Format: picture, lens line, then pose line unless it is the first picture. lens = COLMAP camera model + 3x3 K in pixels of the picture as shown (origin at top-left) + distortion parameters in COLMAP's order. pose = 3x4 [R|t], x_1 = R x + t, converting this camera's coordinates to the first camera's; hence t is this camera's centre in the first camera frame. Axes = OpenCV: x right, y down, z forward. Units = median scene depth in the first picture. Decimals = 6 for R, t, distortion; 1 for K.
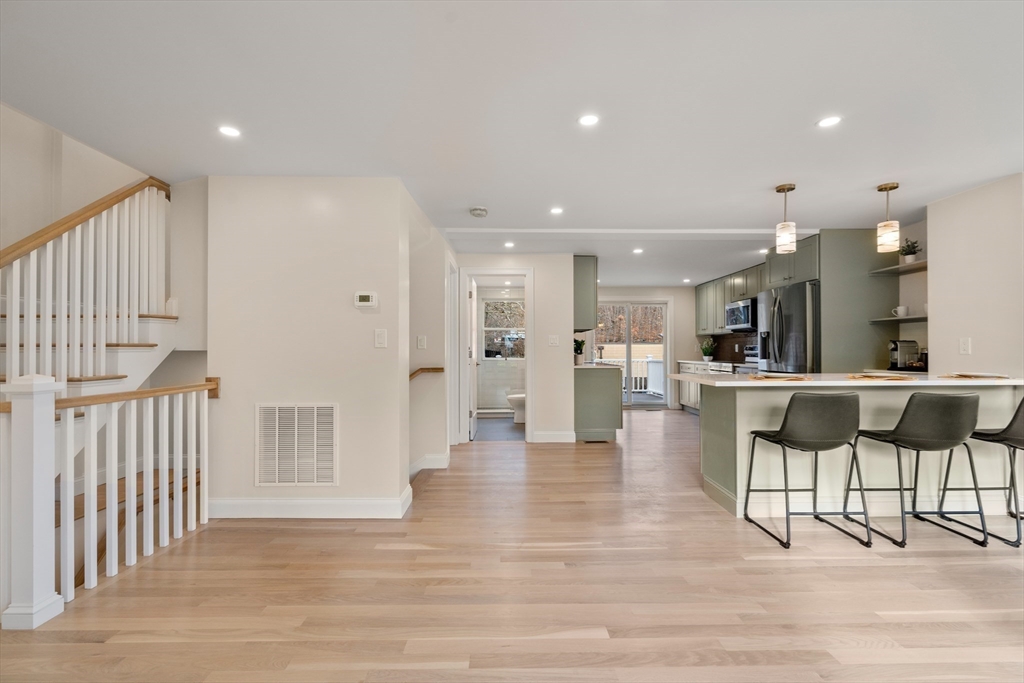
lens RADIAL K [[463.4, 0, 511.9], [0, 463.4, 346.8], [0, 0, 1]] dist [-0.001580, 0.000205]
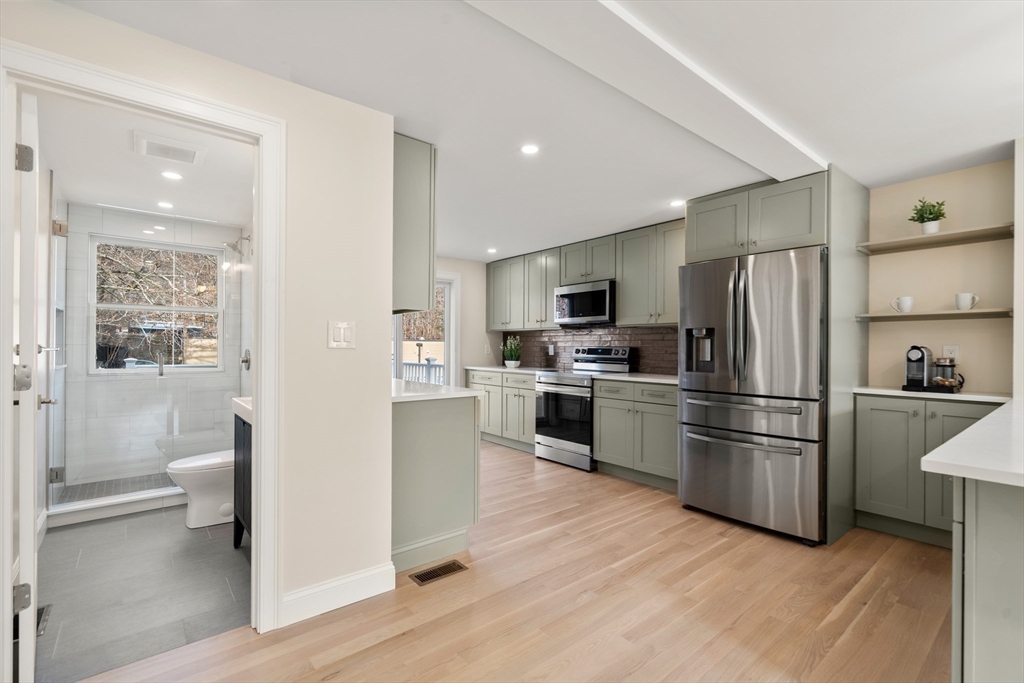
lens RADIAL K [[463.4, 0, 511.9], [0, 463.4, 346.8], [0, 0, 1]] dist [-0.001580, 0.000205]
pose [[0.781985, 0.006723, 0.623262, -0.025905], [-0.012019, 0.999919, 0.004294, -0.004569], [-0.623182, -0.010849, 0.782002, 0.443793]]
